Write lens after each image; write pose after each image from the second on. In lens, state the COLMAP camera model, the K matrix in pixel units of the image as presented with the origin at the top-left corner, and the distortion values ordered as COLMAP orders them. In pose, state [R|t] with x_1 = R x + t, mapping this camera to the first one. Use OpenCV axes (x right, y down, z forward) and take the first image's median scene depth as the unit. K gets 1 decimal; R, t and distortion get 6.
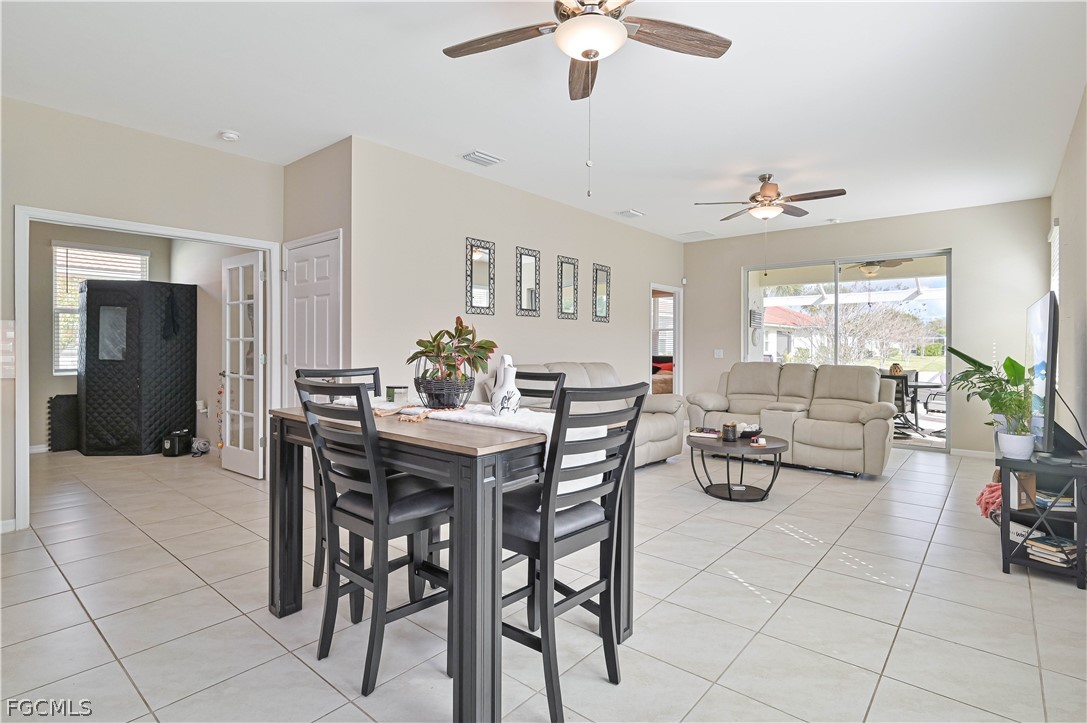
lens RADIAL K [[533.4, 0, 535.5], [0, 533.4, 354.0], [0, 0, 1]] dist [-0.006183, -0.001045]
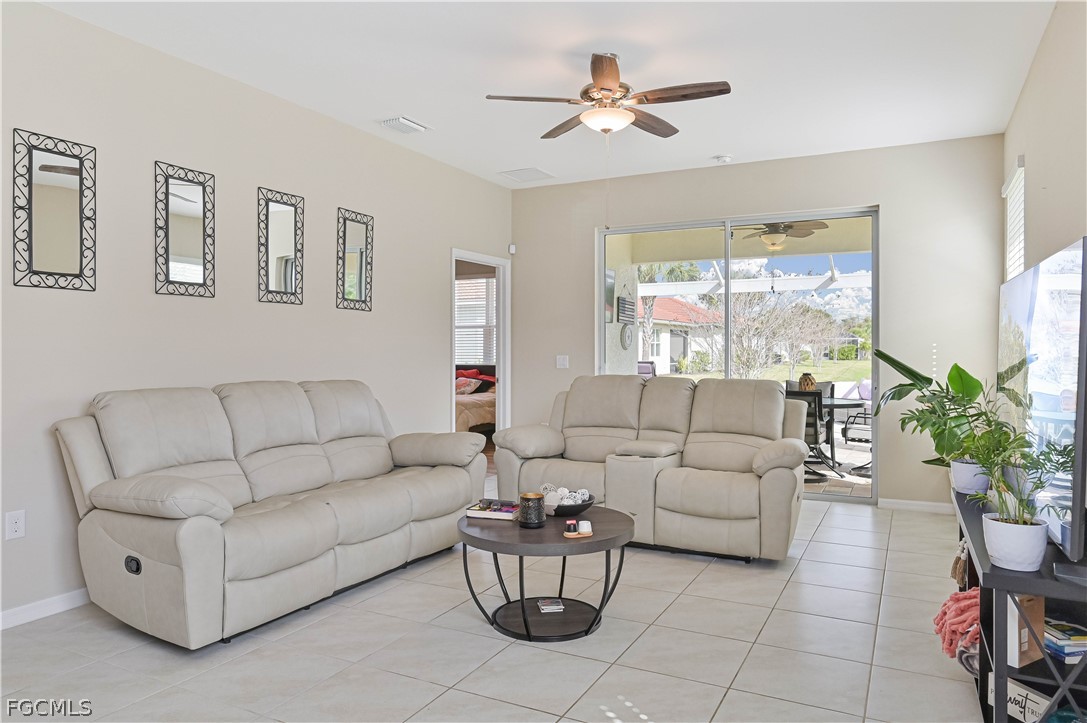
lens RADIAL K [[704.7, 0, 548.6], [0, 704.7, 364.5], [0, 0, 1]] dist [0.002424, 0.006732]
pose [[0.970543, -0.008484, 0.240778, 0.159316], [0.007070, 0.999952, 0.006735, -0.003515], [-0.240824, -0.004834, 0.970557, 0.231631]]
